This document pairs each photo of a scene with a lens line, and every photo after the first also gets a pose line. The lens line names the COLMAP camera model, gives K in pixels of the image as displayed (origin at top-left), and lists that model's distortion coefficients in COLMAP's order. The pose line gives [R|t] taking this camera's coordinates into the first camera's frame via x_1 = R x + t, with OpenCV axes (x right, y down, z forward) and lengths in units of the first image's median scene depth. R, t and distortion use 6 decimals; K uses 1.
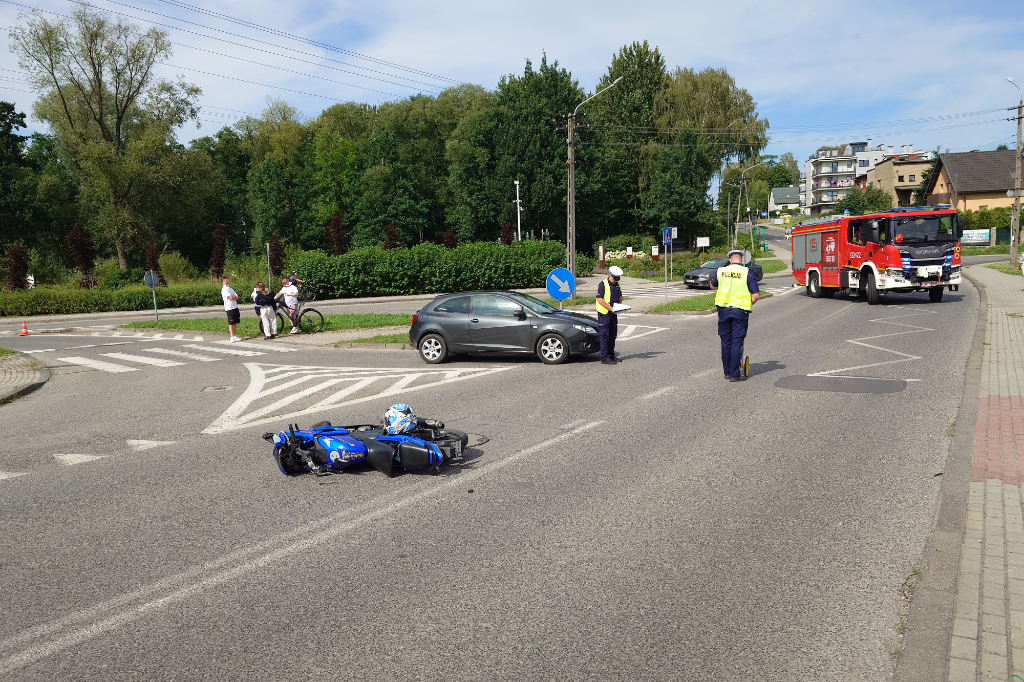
lens RADIAL K [[875.1, 0, 512.0], [0, 875.1, 341.0], [0, 0, 1]] dist [-0.002906, -0.010590]
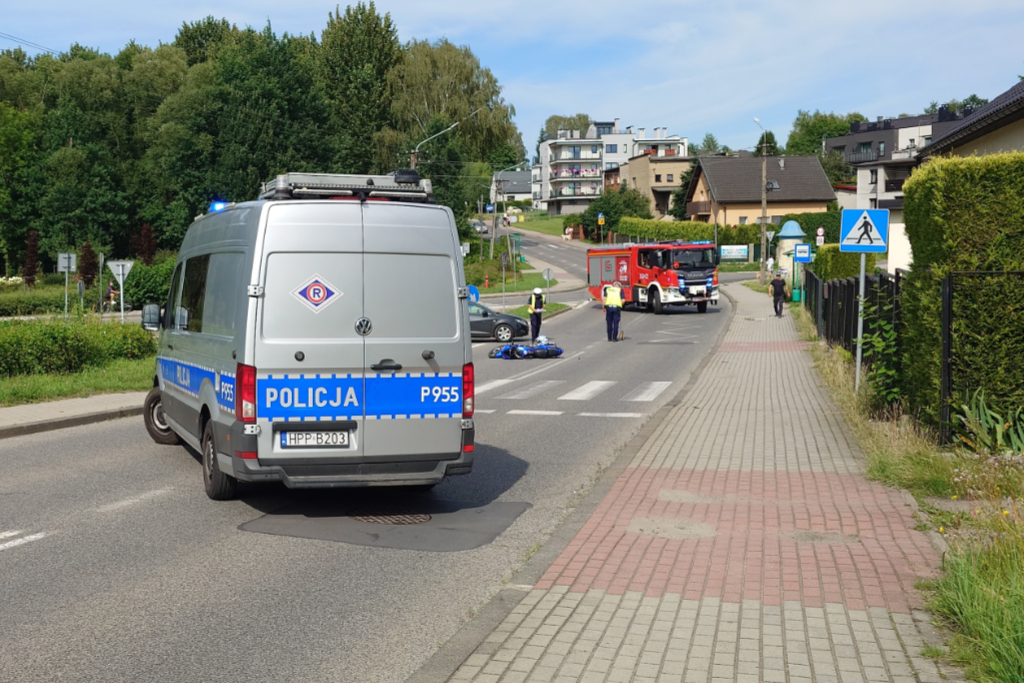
lens RADIAL K [[1524.7, 0, 512.0], [0, 1524.7, 341.5], [0, 0, 1]] dist [0.019566, -0.105764]
pose [[0.944896, 0.000532, 0.327370, -0.226433], [0.011681, 0.999307, -0.035339, 0.032093], [-0.327162, 0.037216, 0.944235, -0.452626]]
